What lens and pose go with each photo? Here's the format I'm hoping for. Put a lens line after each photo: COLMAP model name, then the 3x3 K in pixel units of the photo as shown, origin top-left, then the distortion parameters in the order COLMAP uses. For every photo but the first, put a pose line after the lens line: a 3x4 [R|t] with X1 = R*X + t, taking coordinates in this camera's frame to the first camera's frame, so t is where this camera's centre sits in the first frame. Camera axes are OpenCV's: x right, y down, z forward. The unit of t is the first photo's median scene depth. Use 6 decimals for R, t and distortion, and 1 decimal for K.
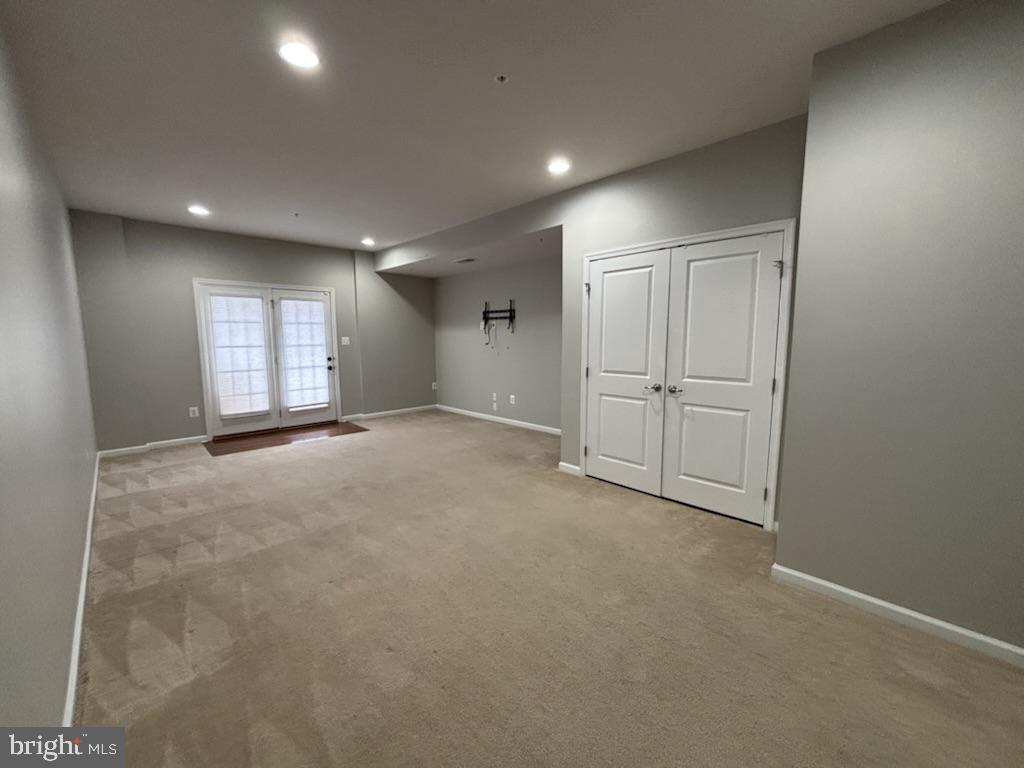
lens RADIAL K [[410.5, 0, 516.7], [0, 410.5, 380.0], [0, 0, 1]] dist [0.002765, -0.001065]
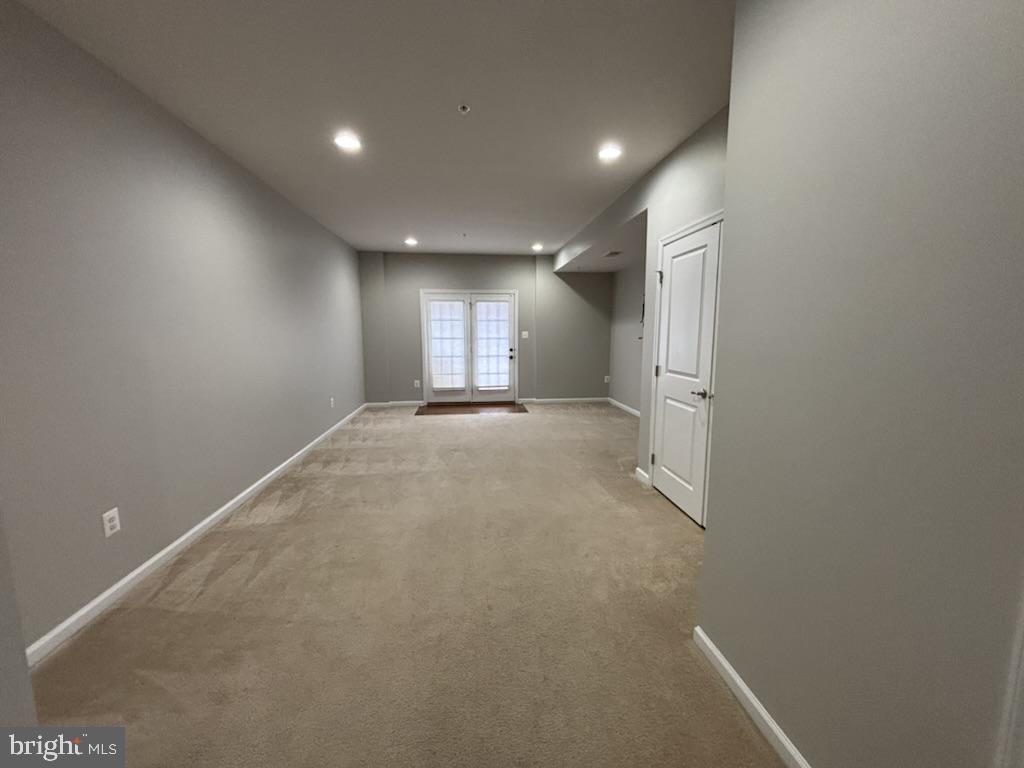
lens RADIAL K [[410.5, 0, 520.0], [0, 410.5, 386.6], [0, 0, 1]] dist [0.002765, -0.001065]
pose [[0.794089, 0.082677, -0.602152, 0.354551], [-0.064206, 0.996573, 0.052161, -0.010070], [0.604400, -0.002759, 0.796676, 0.078298]]
